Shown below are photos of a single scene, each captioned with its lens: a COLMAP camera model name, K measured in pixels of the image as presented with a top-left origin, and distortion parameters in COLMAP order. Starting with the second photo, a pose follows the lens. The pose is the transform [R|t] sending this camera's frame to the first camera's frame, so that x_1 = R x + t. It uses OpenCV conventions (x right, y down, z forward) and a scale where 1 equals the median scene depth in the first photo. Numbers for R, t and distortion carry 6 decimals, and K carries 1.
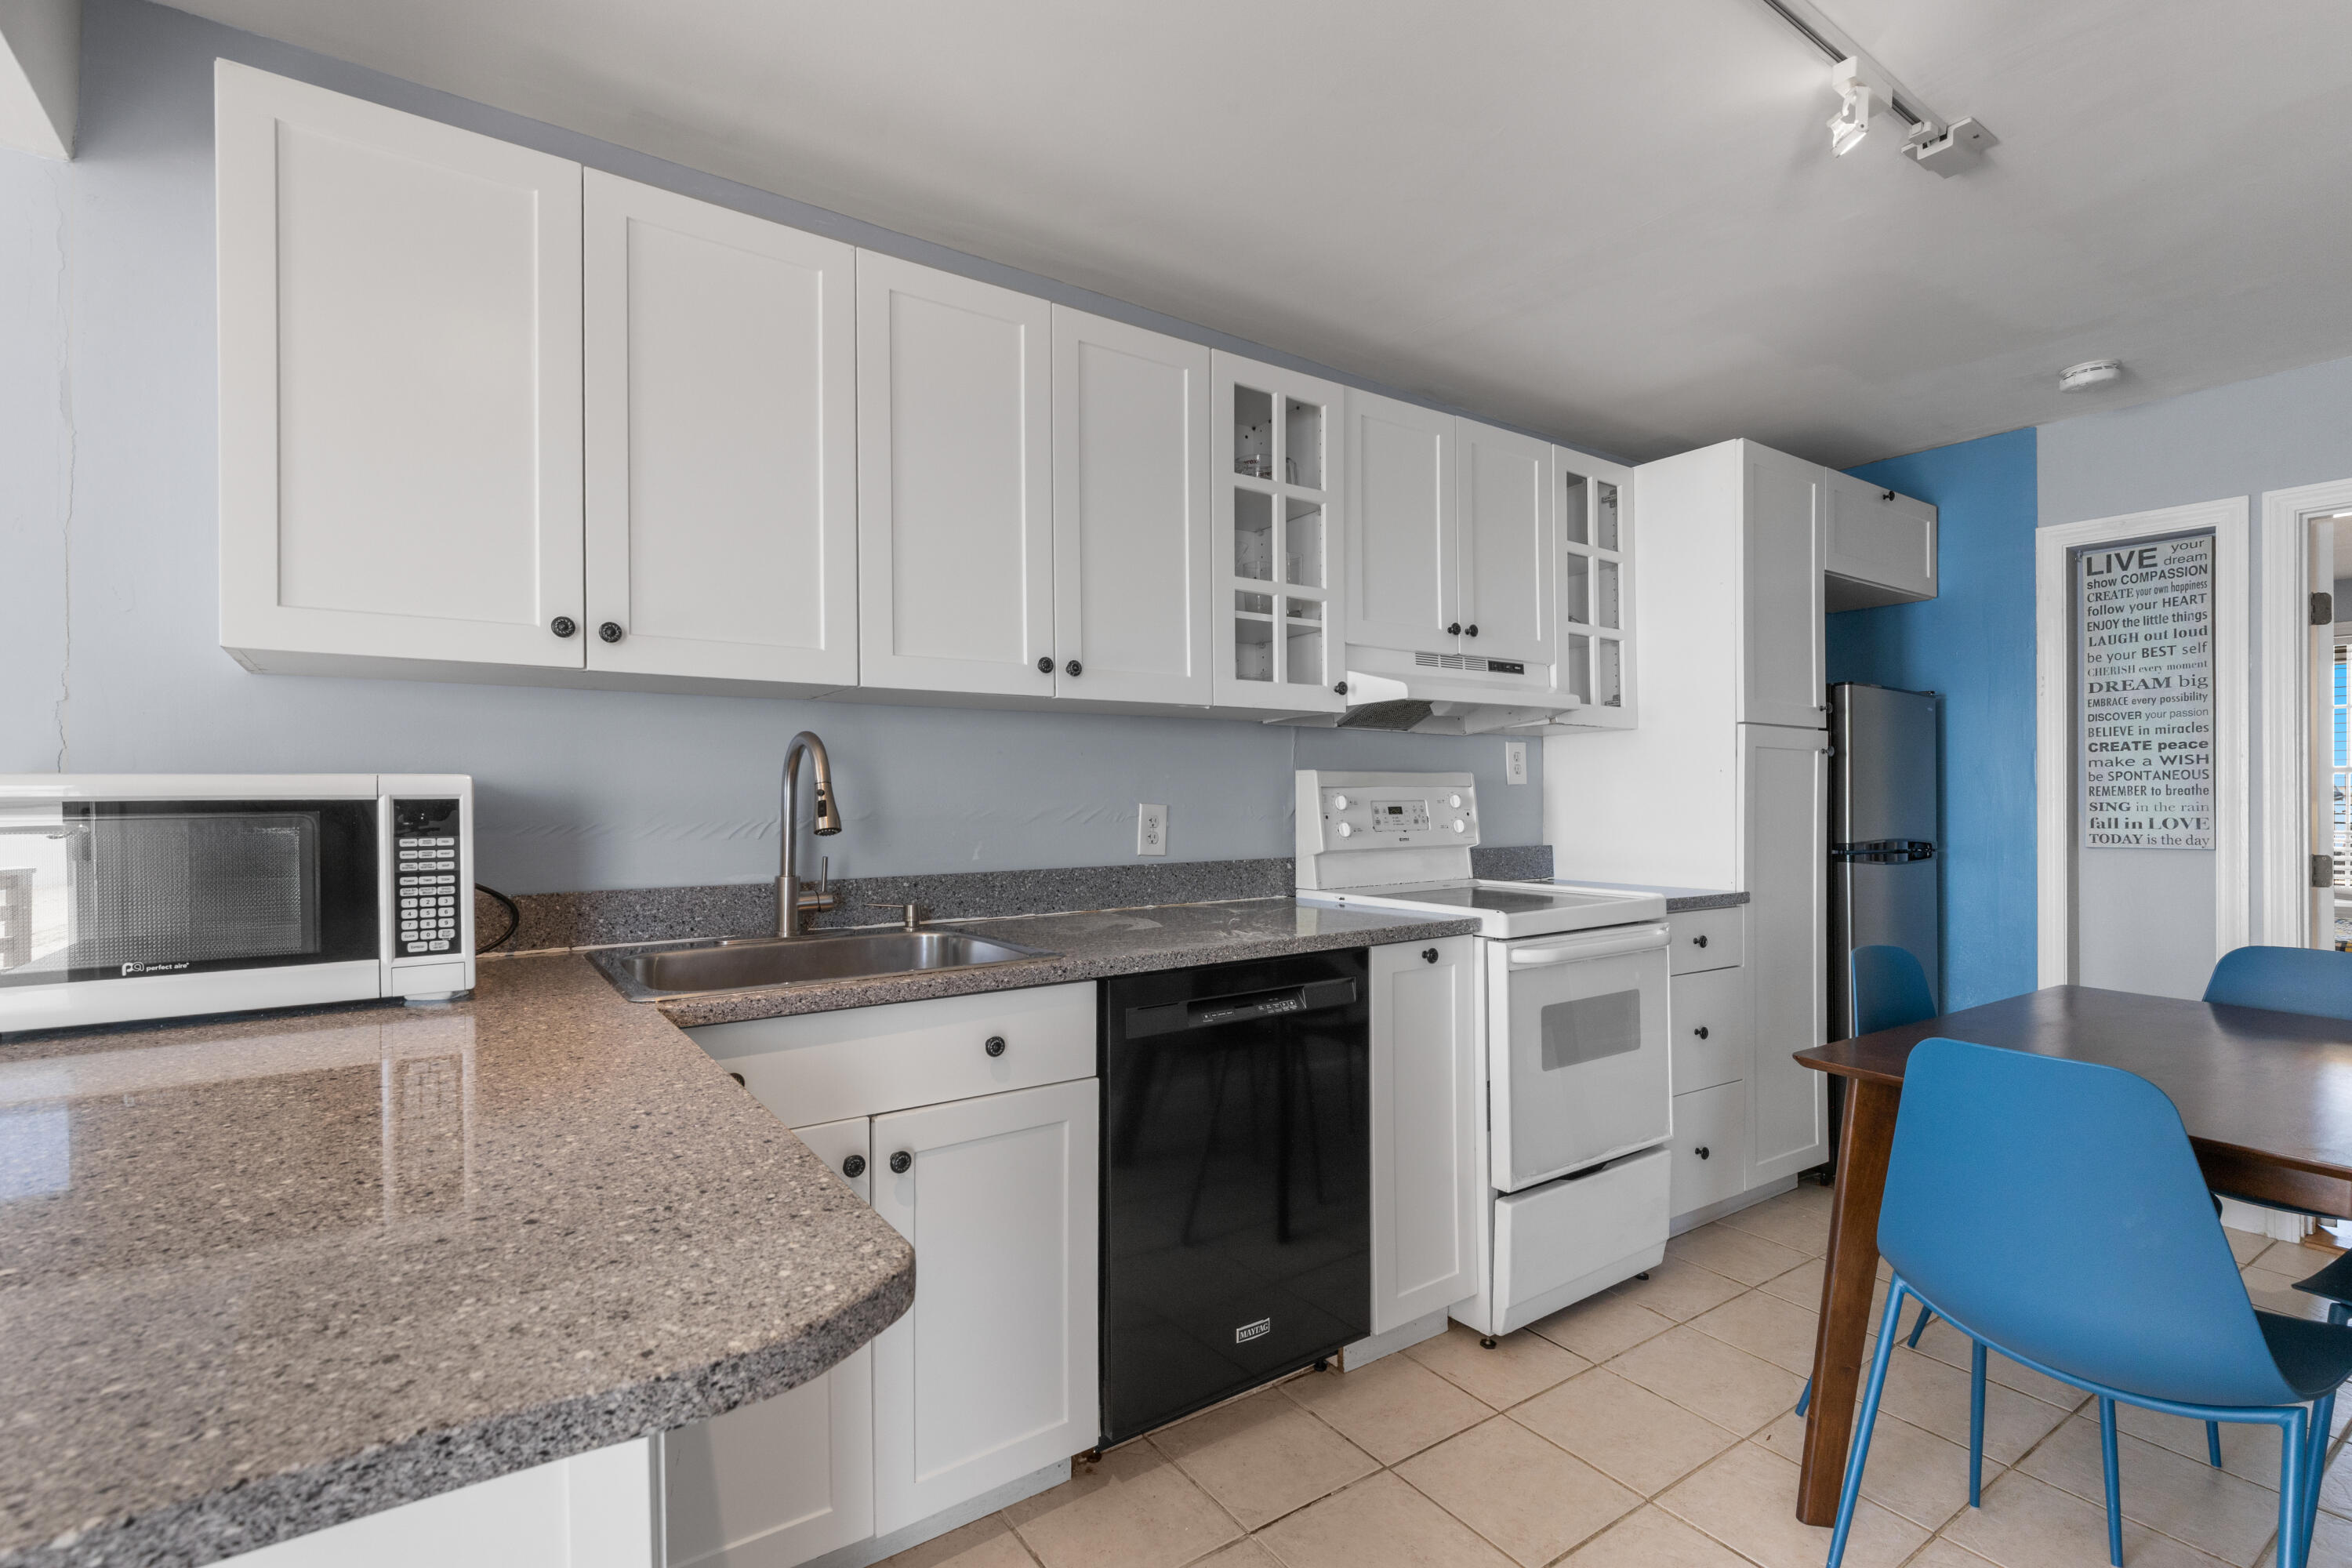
lens RADIAL K [[1055.8, 0, 1176.0], [0, 1055.8, 784.0], [0, 0, 1]] dist [-0.001735, -0.000347]
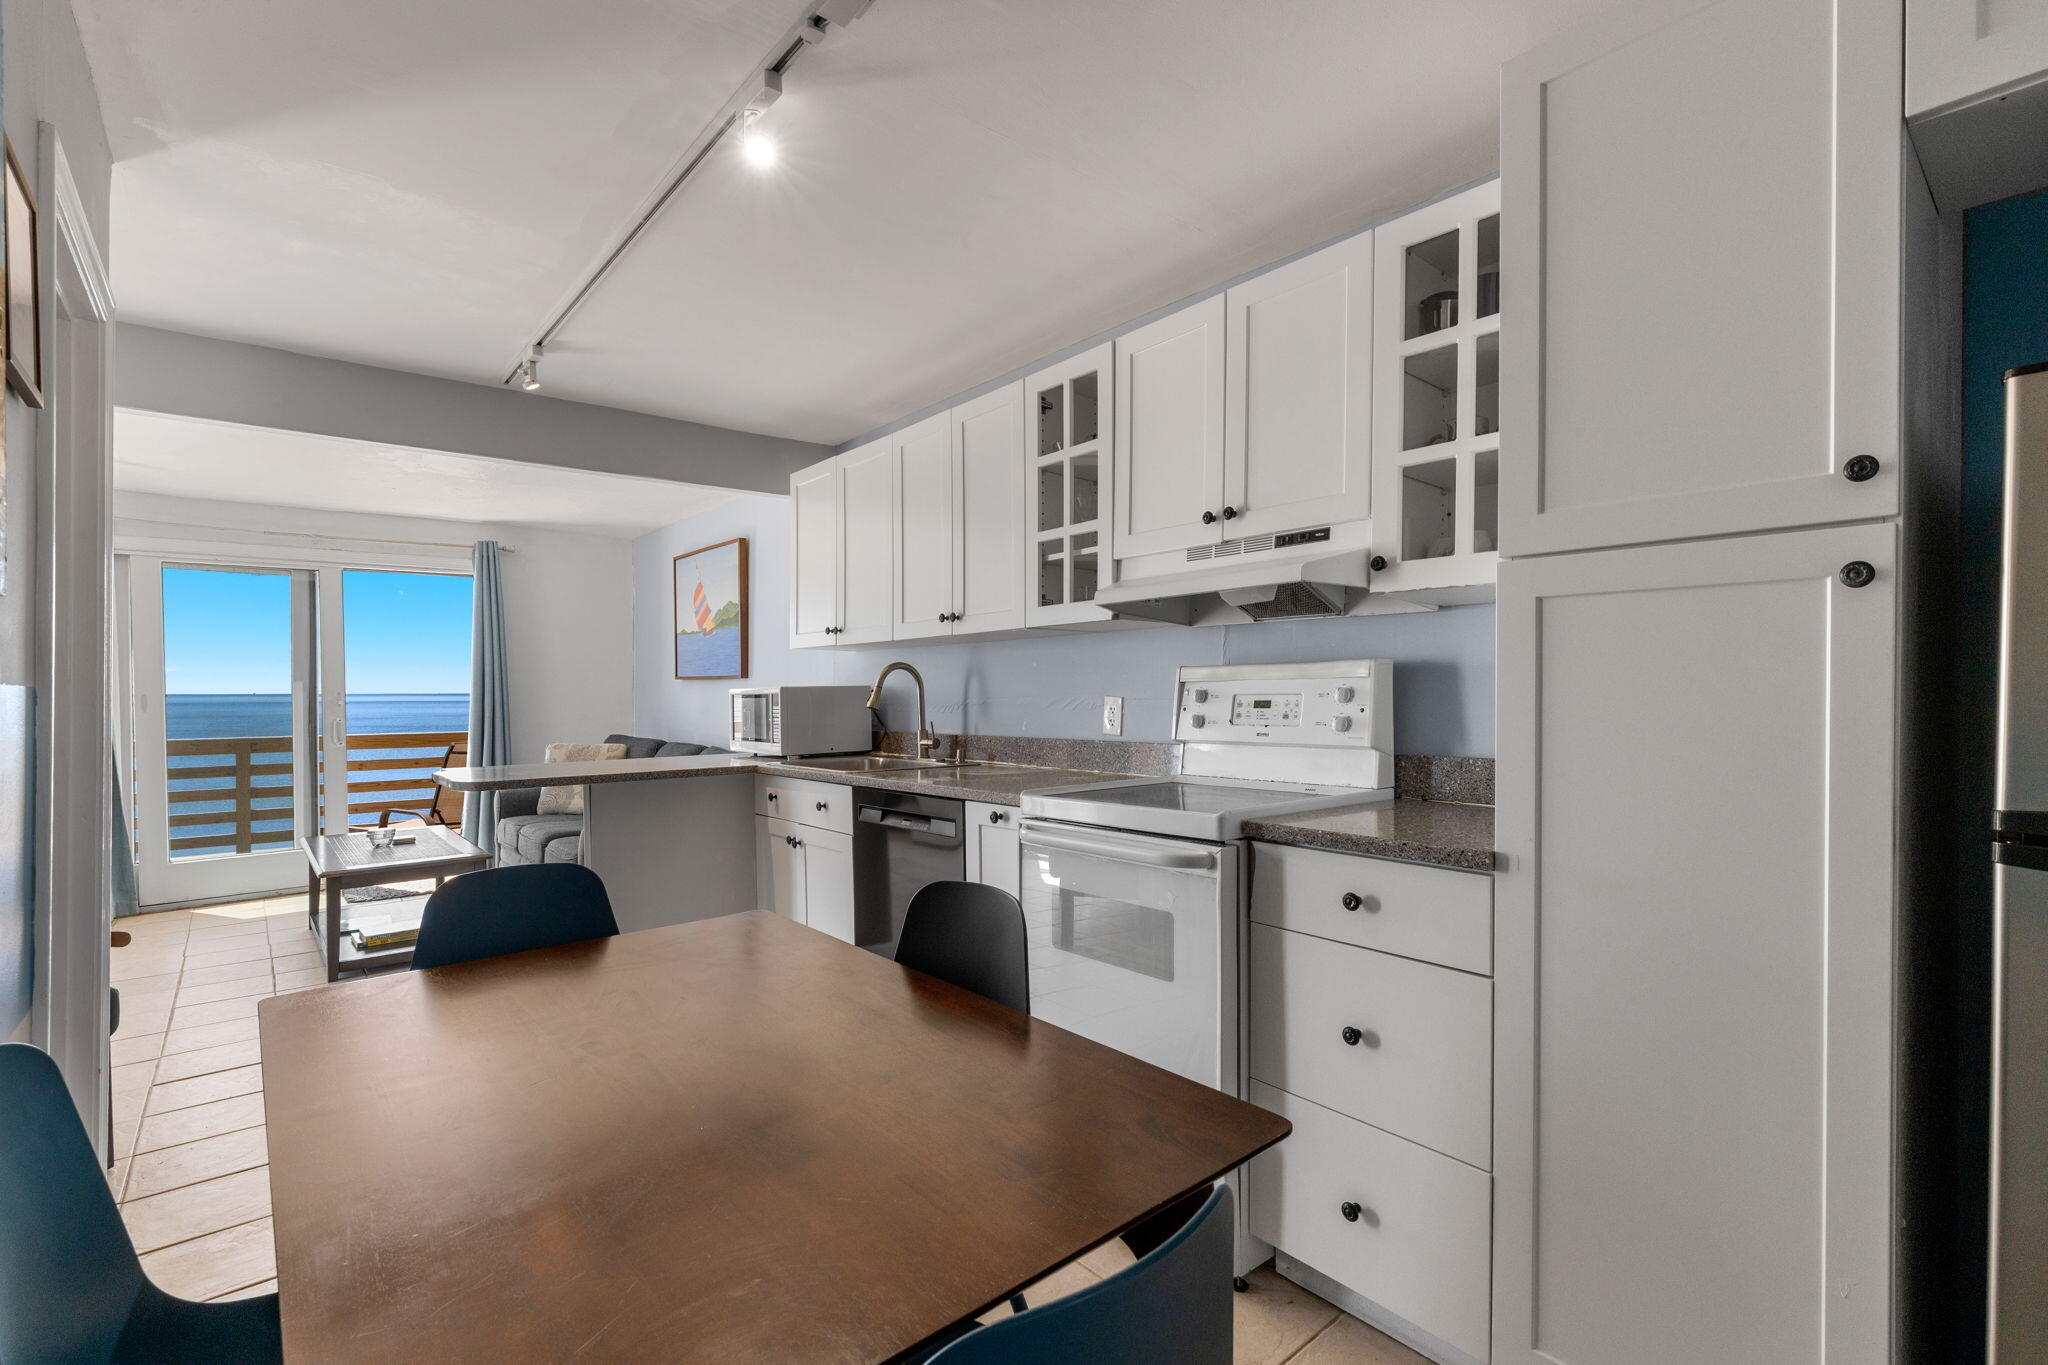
lens RADIAL K [[919.3, 0, 1024.0], [0, 919.3, 682.5], [0, 0, 1]] dist [-0.001735, -0.000347]
pose [[0.105729, -0.008487, -0.994359, 1.179808], [0.023169, 0.999713, -0.006069, 0.006077], [0.994125, -0.022397, 0.105895, 0.803822]]
